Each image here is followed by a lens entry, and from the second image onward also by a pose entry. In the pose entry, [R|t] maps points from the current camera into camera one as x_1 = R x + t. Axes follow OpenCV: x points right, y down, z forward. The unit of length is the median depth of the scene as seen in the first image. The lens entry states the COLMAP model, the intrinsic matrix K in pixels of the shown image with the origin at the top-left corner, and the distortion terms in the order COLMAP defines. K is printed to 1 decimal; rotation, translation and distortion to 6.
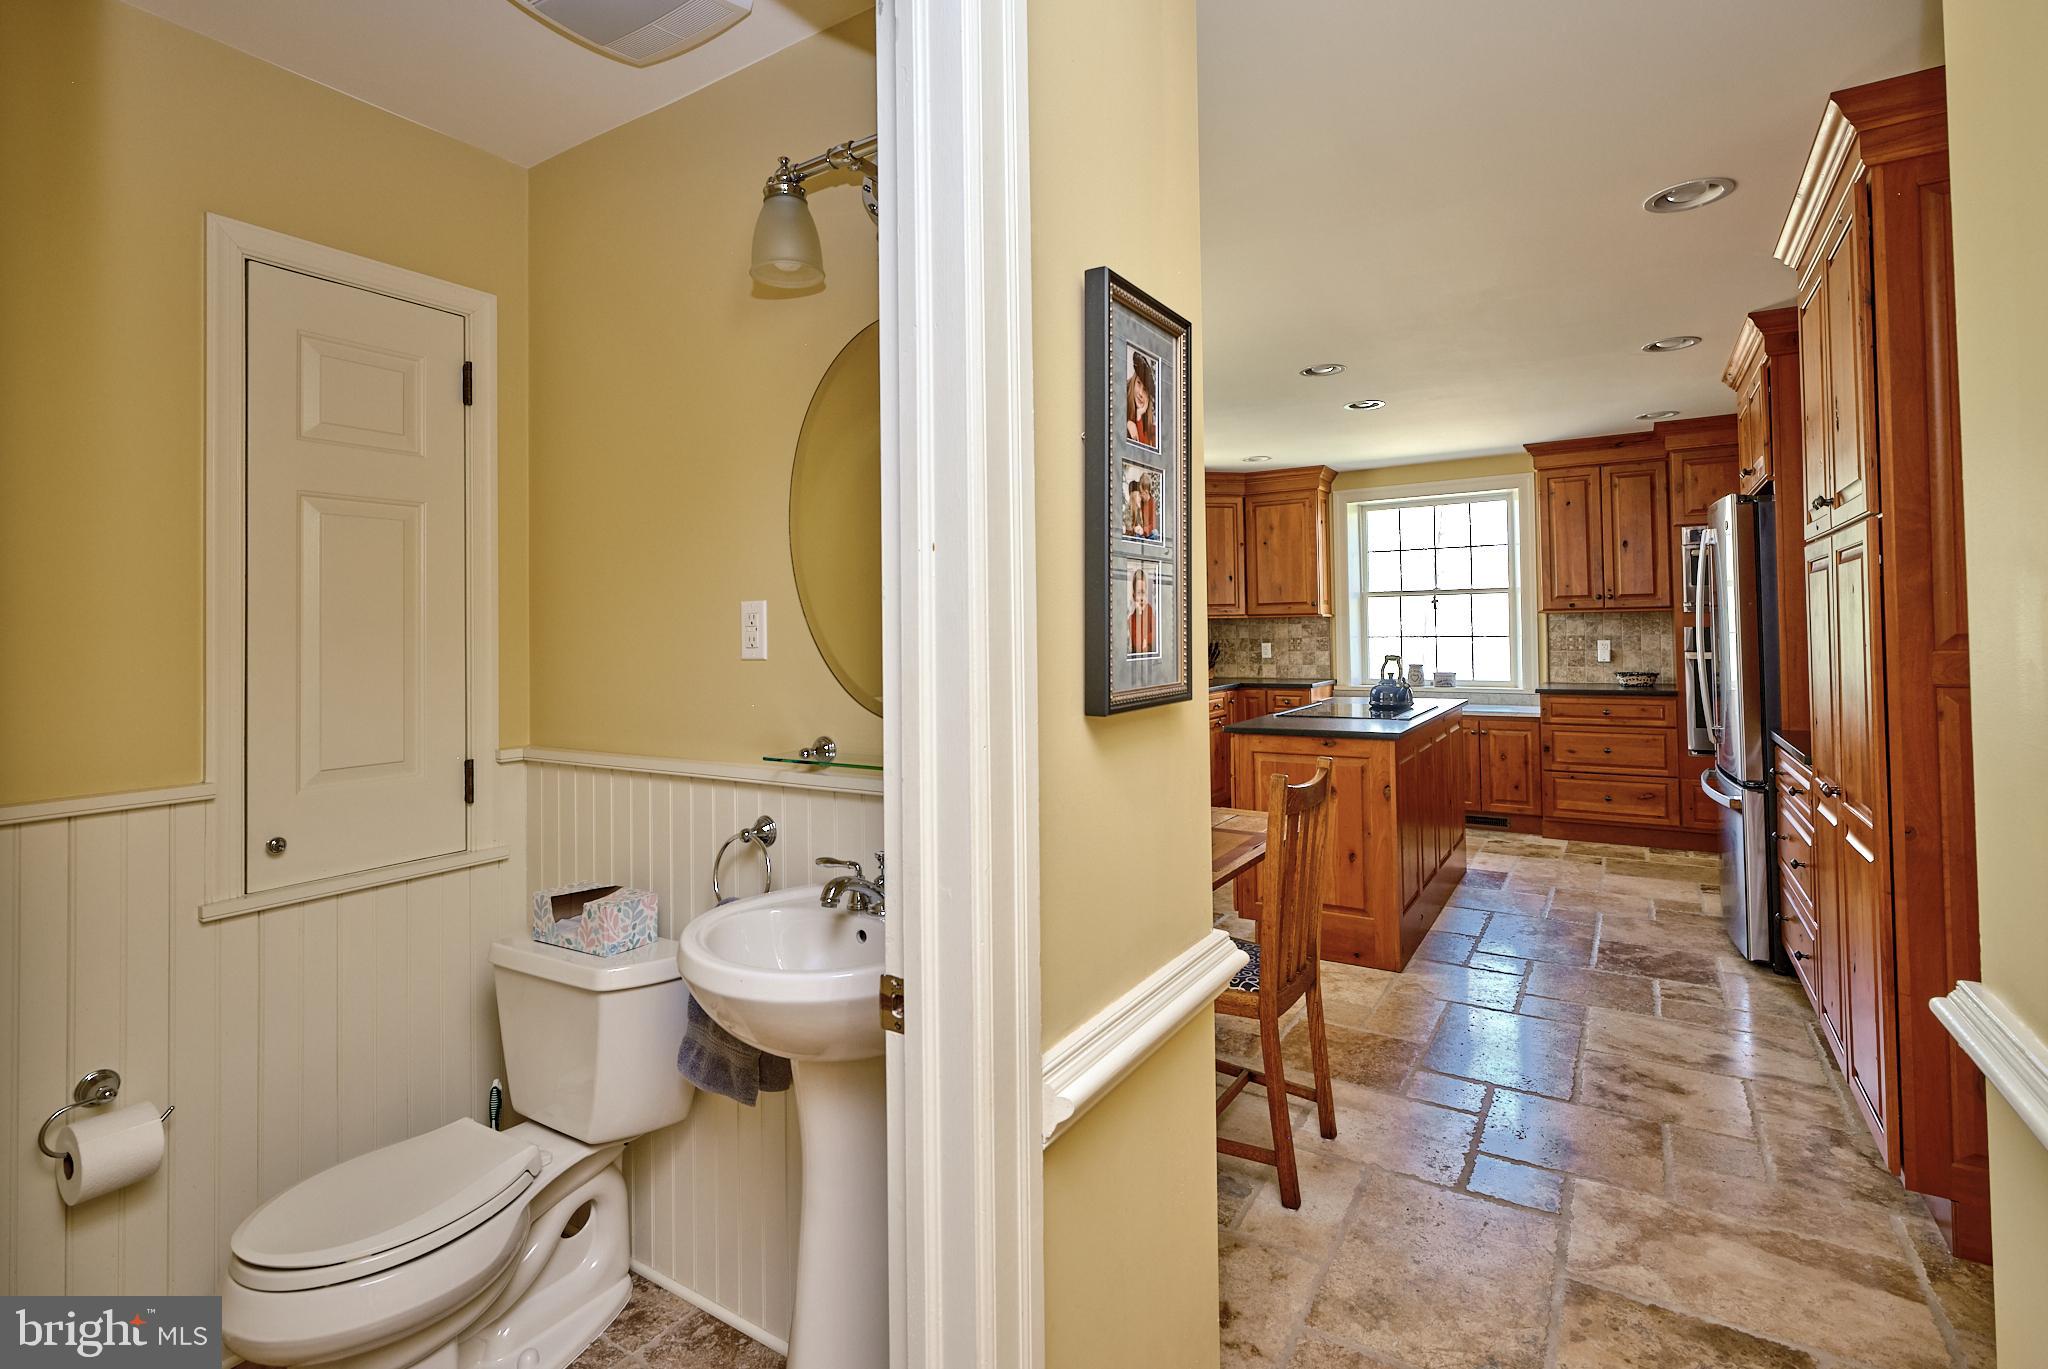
lens RADIAL K [[954.0, 0, 1004.9], [0, 954.0, 609.3], [0, 0, 1]] dist [-0.002141, -0.000294]
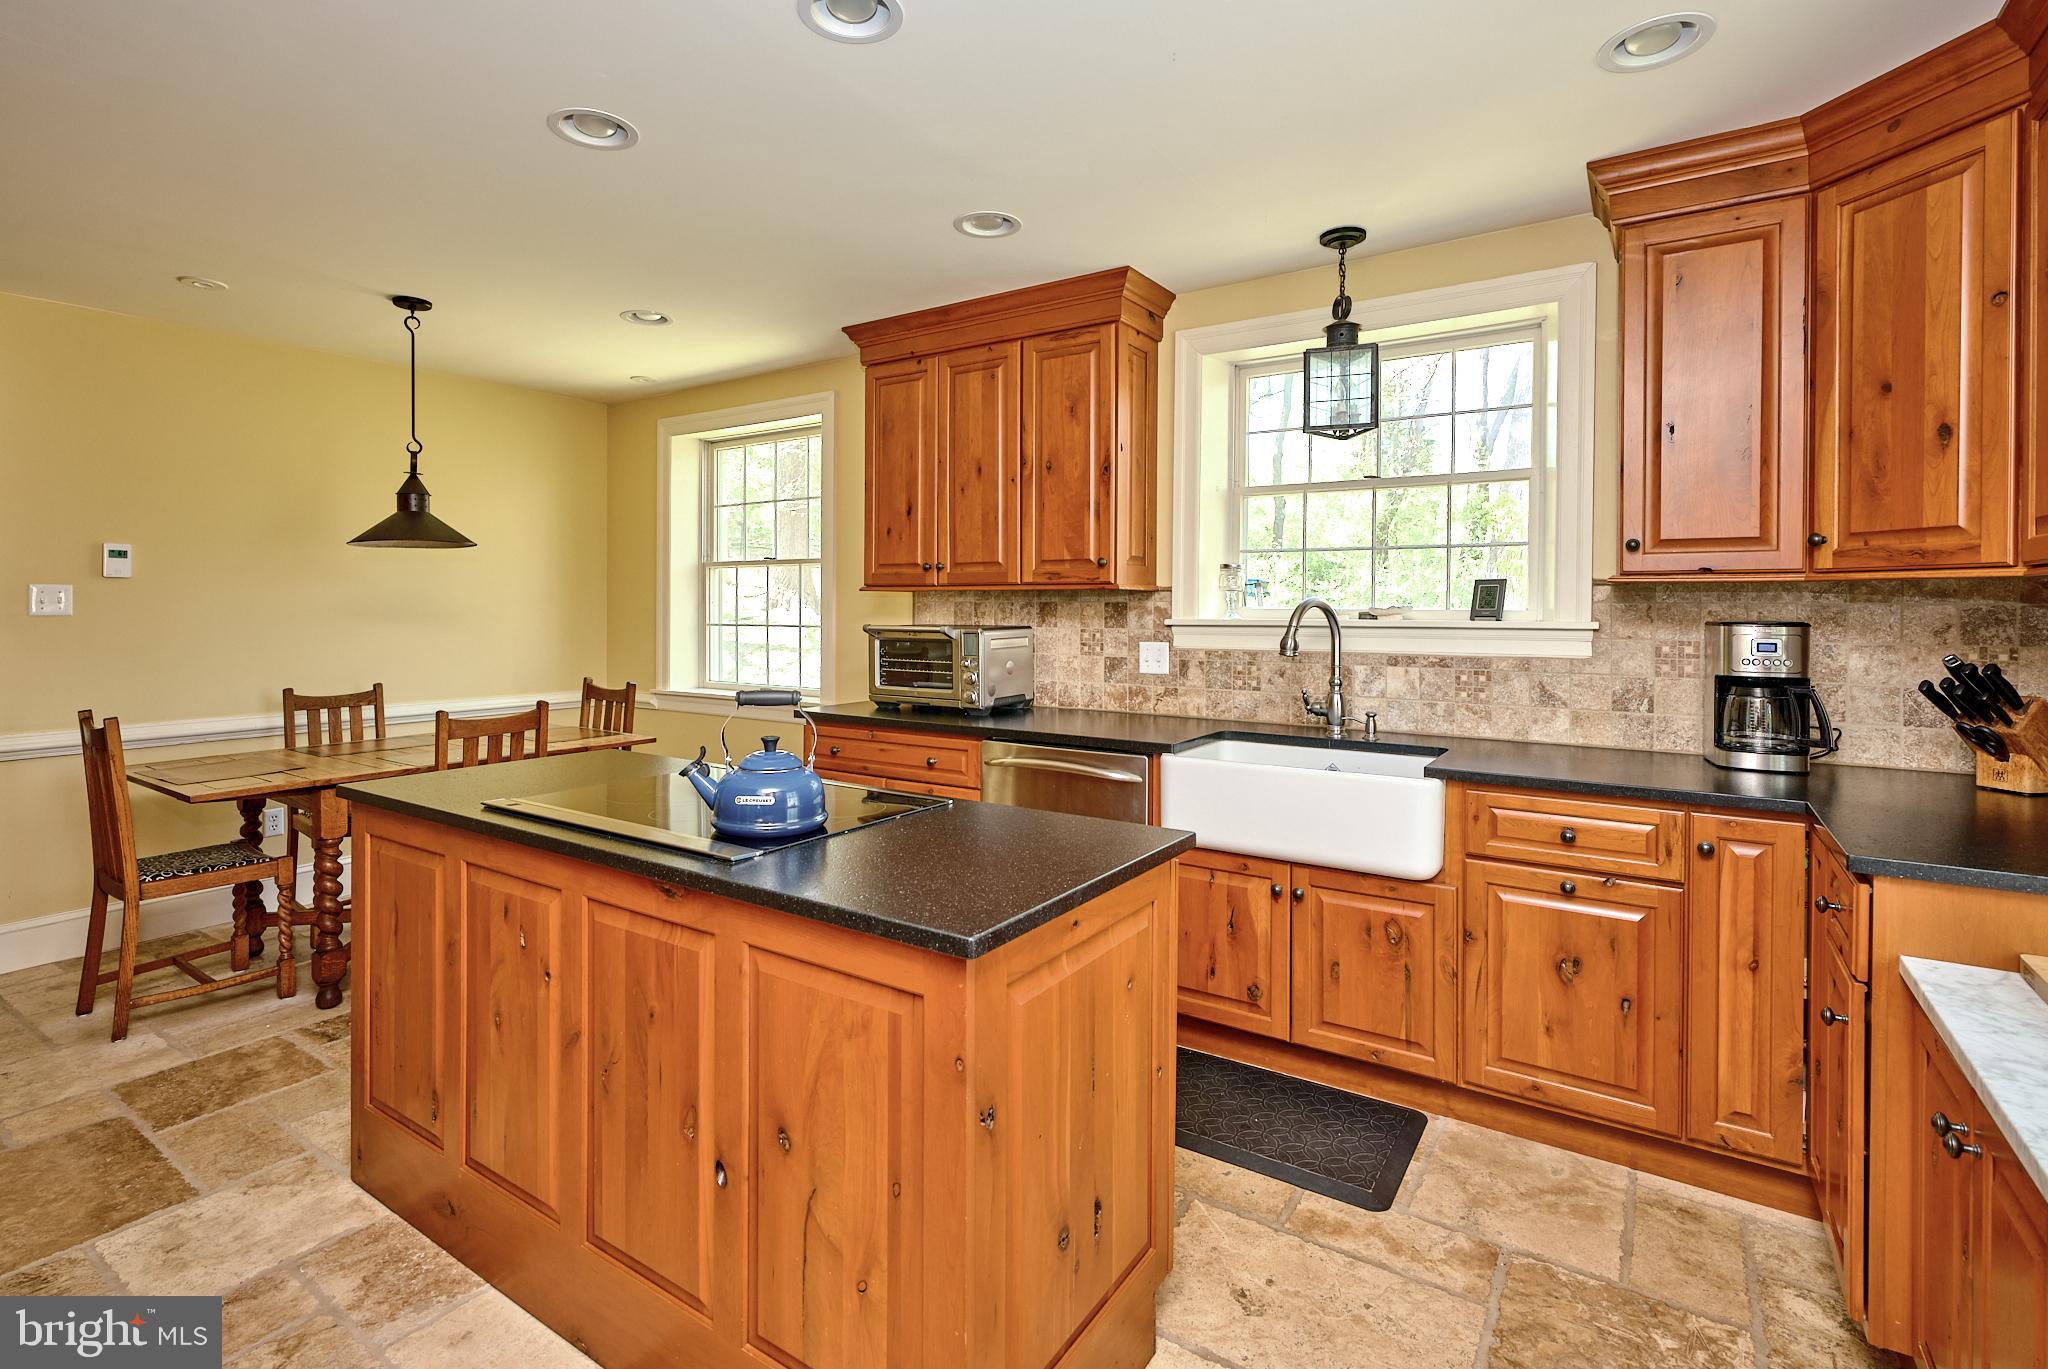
lens RADIAL K [[954.0, 0, 1022.4], [0, 954.0, 616.6], [0, 0, 1]] dist [-0.002141, -0.000294]
pose [[-0.003846, 0.023160, -0.999724, 0.638605], [0.016595, 0.999596, 0.023093, 0.012798], [0.999855, -0.016502, -0.004229, 0.909562]]
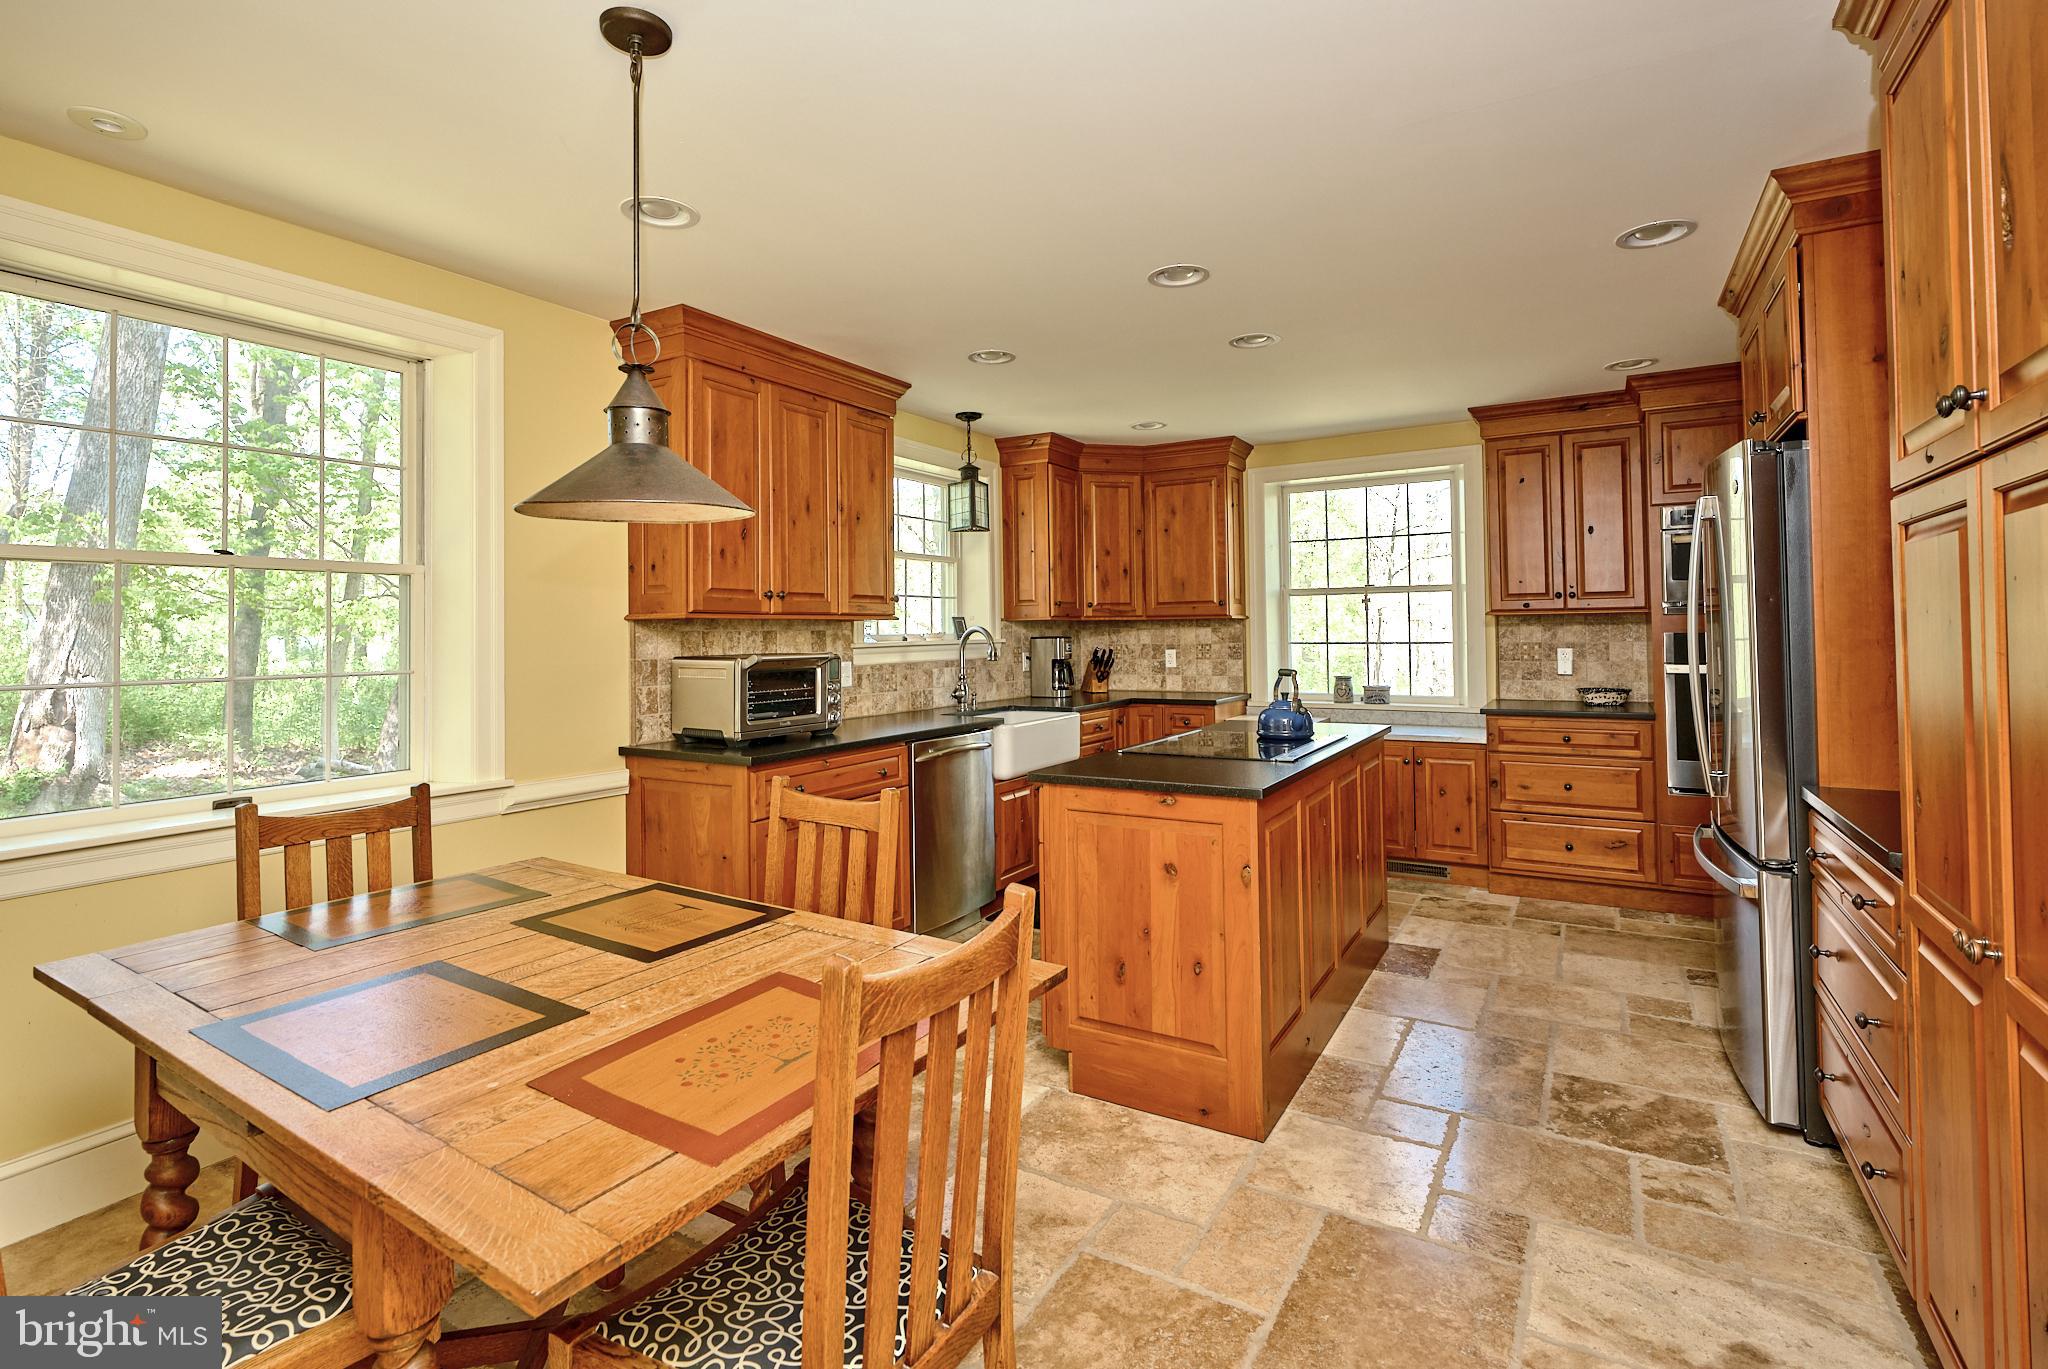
lens RADIAL K [[954.0, 0, 1004.8], [0, 954.0, 611.7], [0, 0, 1]] dist [-0.002141, -0.000294]
pose [[0.999614, 0.004695, 0.027388, 0.134517], [-0.004688, 0.999989, -0.000295, 0.003614], [-0.027389, 0.000167, 0.999625, 0.209476]]
